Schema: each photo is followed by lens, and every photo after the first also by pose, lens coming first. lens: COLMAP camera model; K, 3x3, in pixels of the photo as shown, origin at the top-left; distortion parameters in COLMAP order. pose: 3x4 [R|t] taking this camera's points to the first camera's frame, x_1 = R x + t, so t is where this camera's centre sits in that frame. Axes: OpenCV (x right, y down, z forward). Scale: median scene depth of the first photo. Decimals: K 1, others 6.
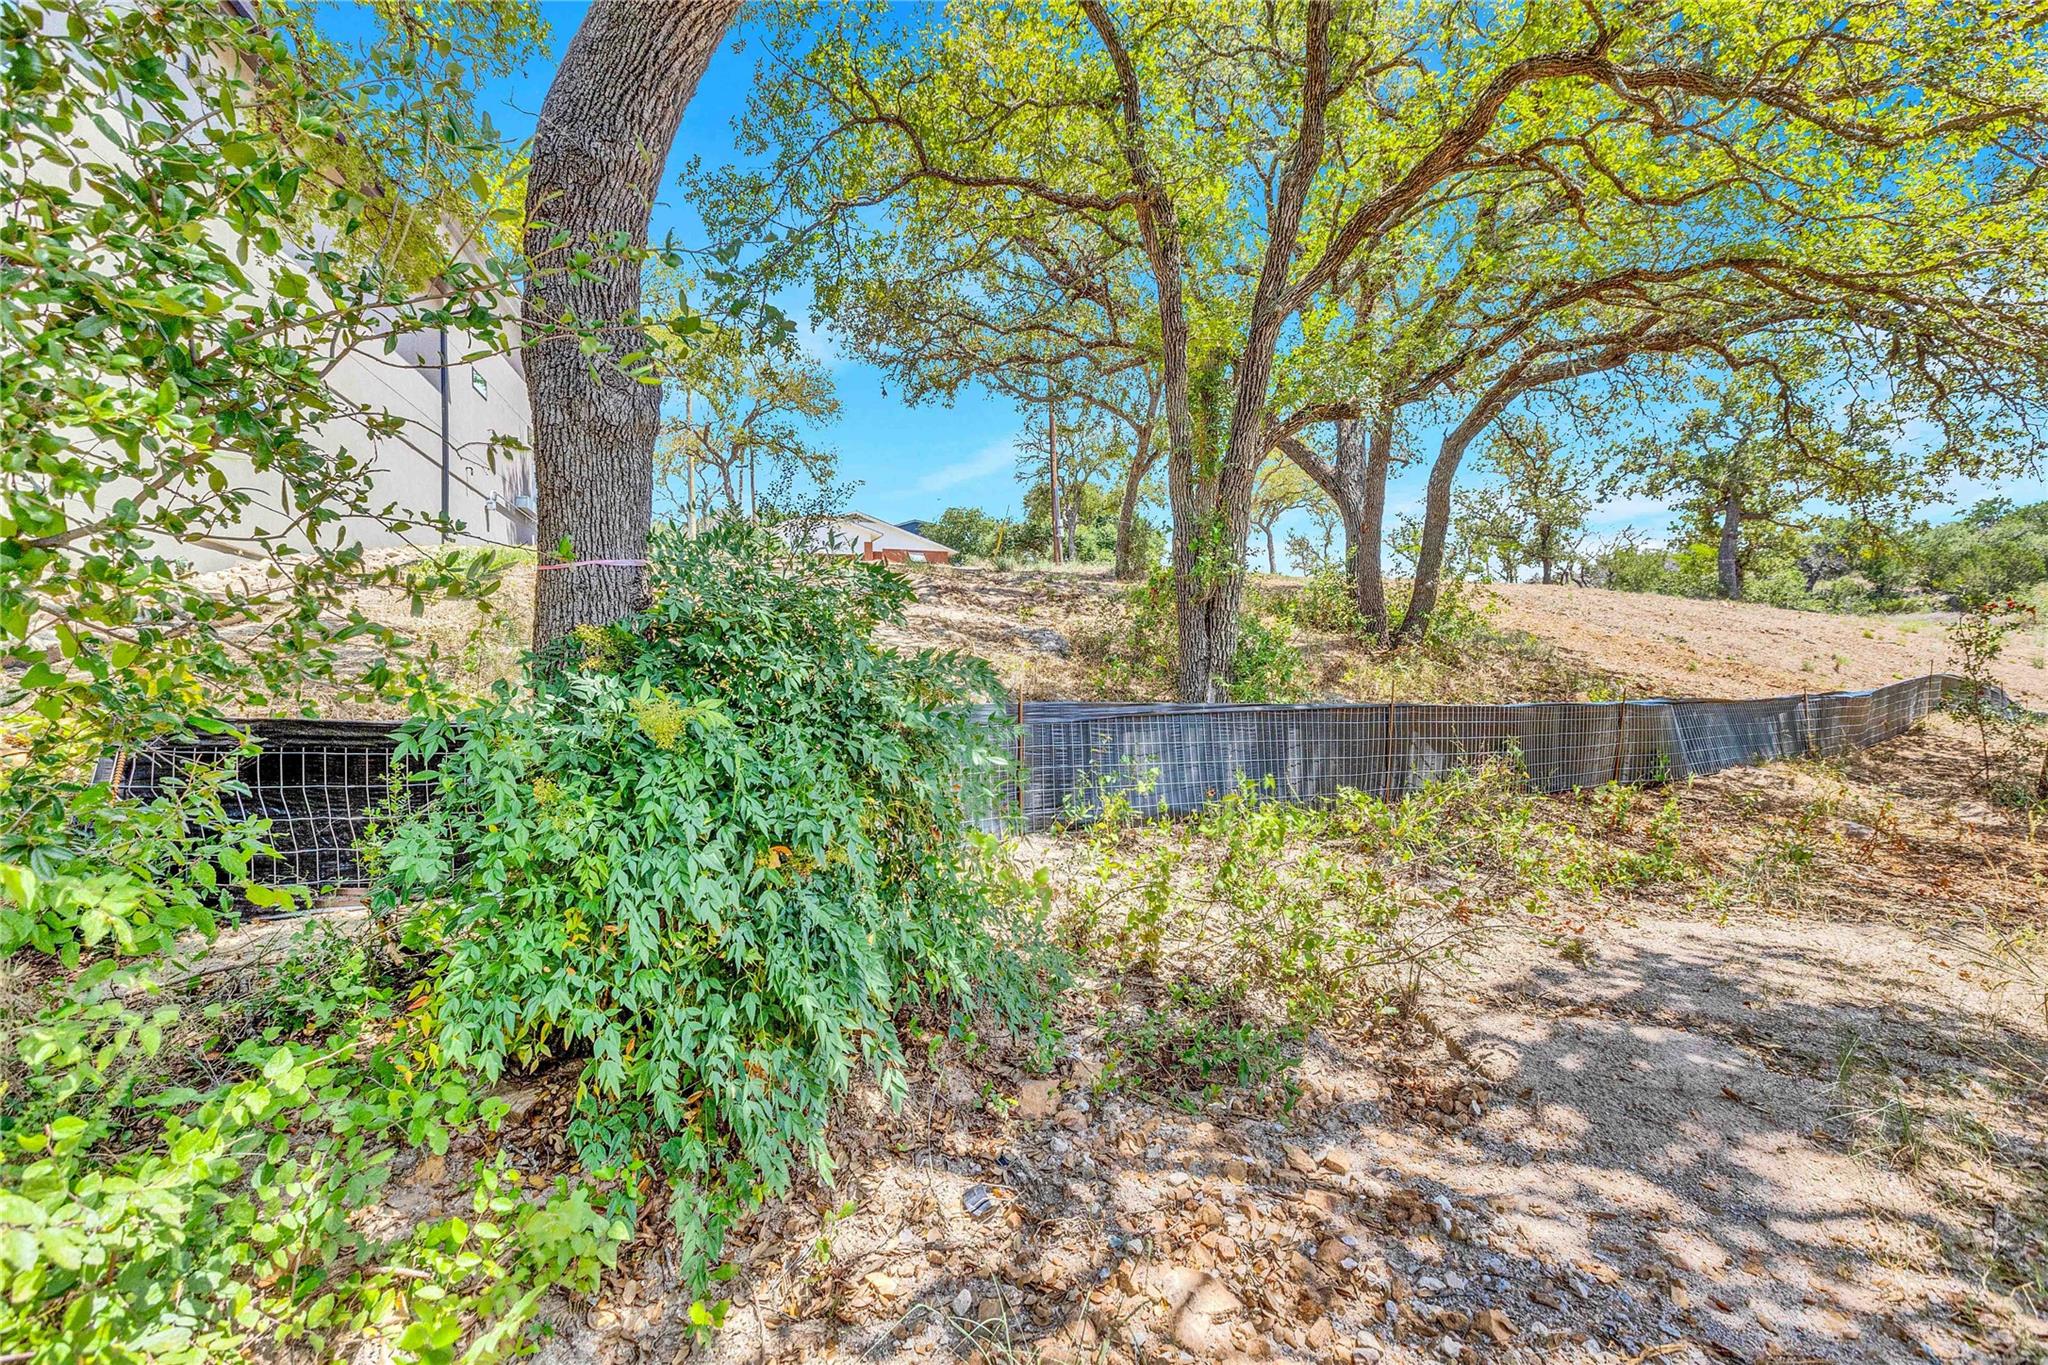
lens RADIAL K [[924.6, 0, 1025.4], [0, 924.6, 649.8], [0, 0, 1]] dist [-0.001367, -0.000625]
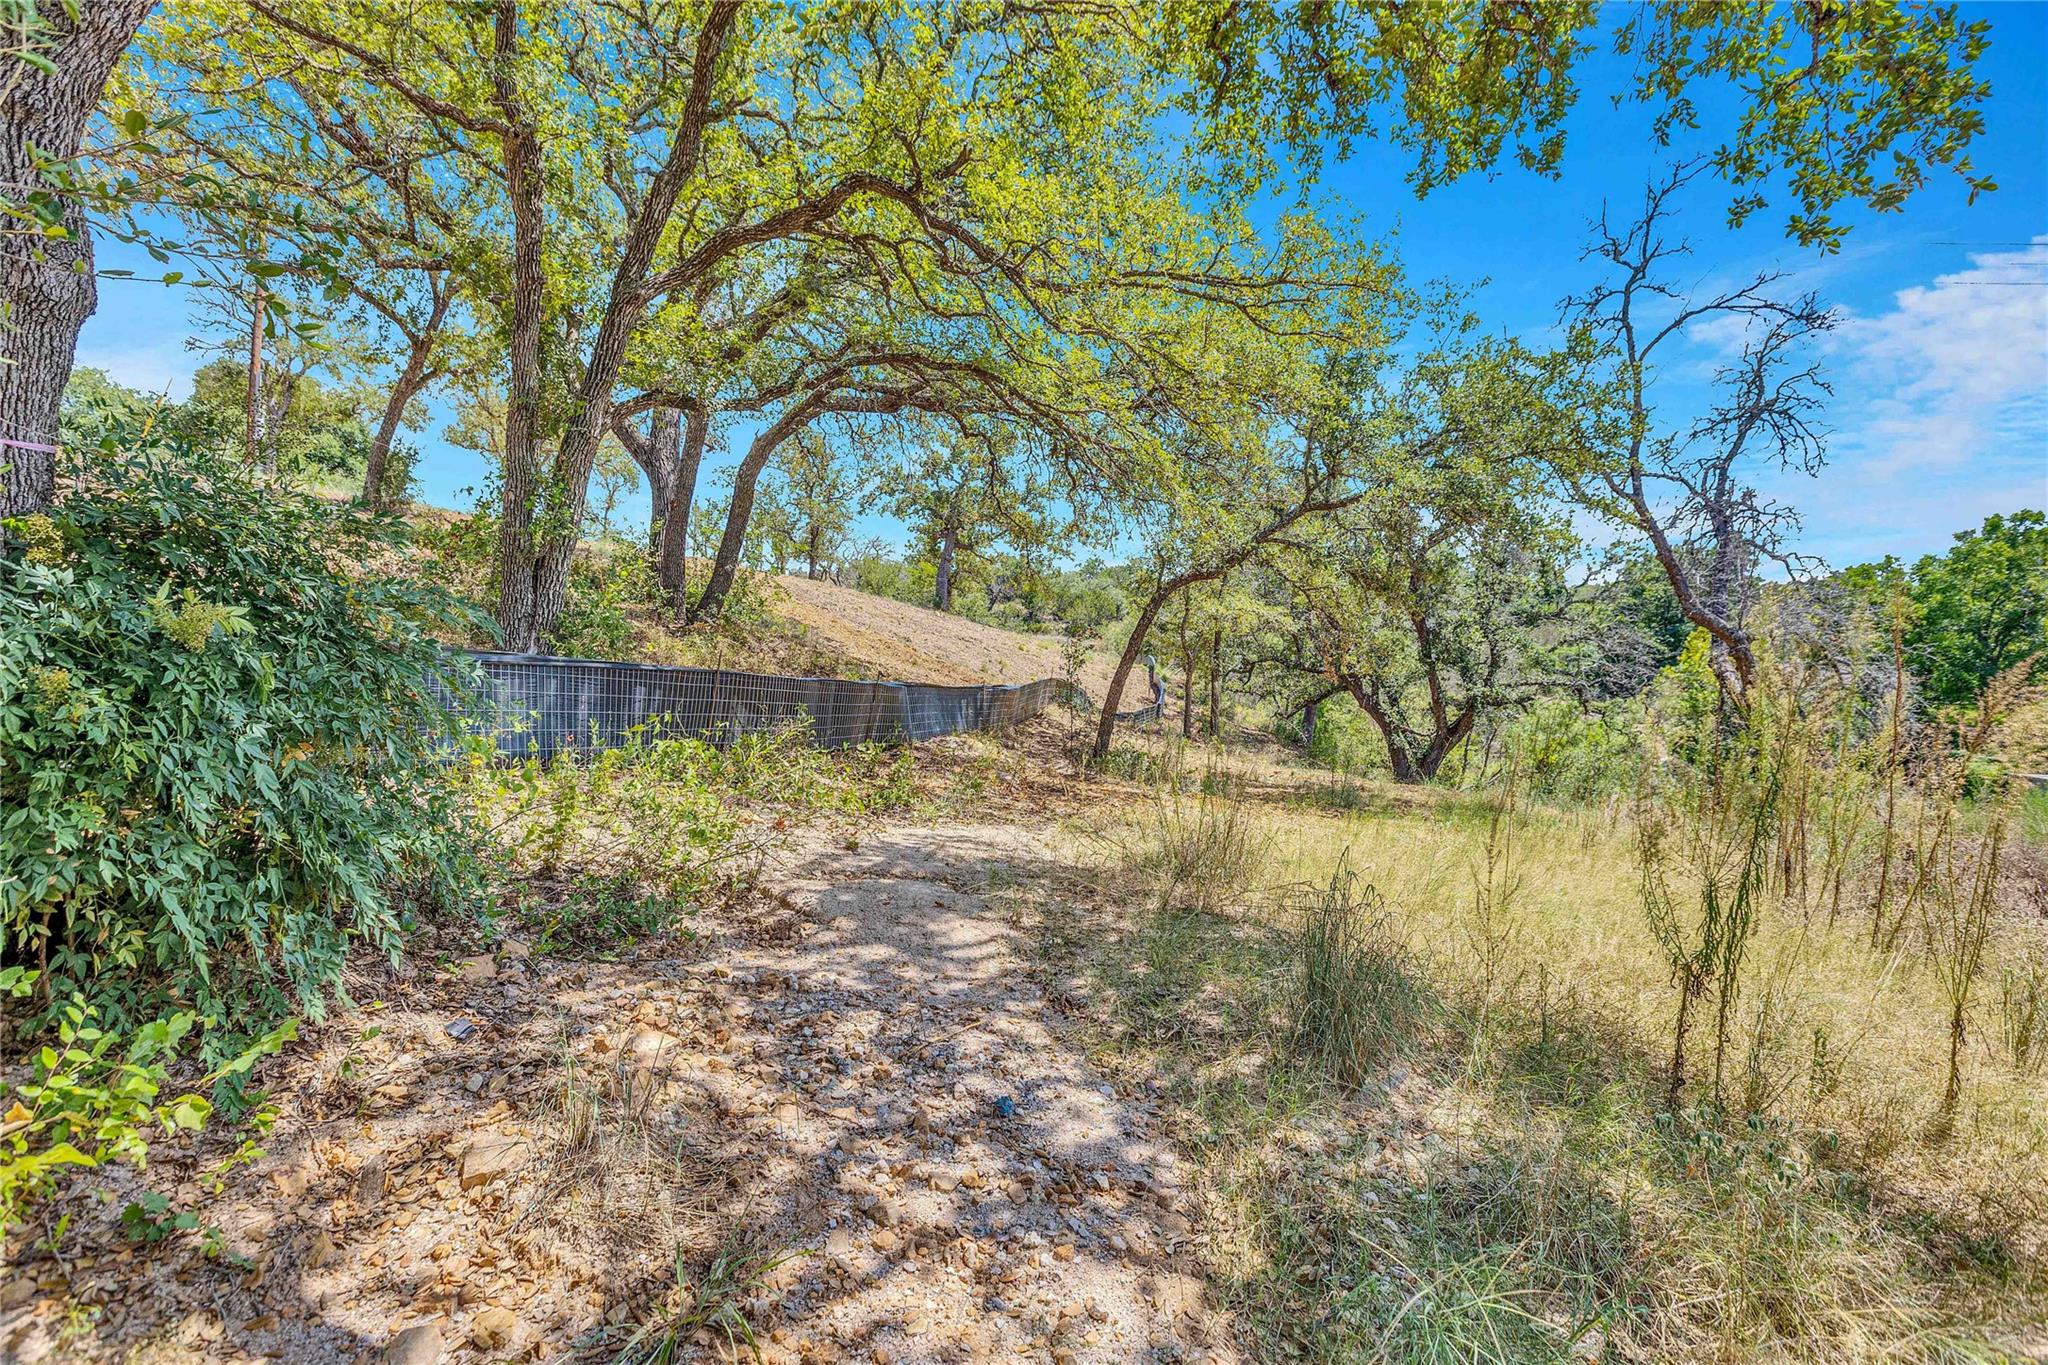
lens RADIAL K [[924.6, 0, 1025.4], [0, 924.6, 649.8], [0, 0, 1]] dist [-0.001367, -0.000625]
pose [[0.731259, 0.075865, 0.677868, -0.071601], [-0.094136, 0.995510, -0.009864, 0.004856], [-0.675573, -0.056598, 0.735117, -0.076897]]
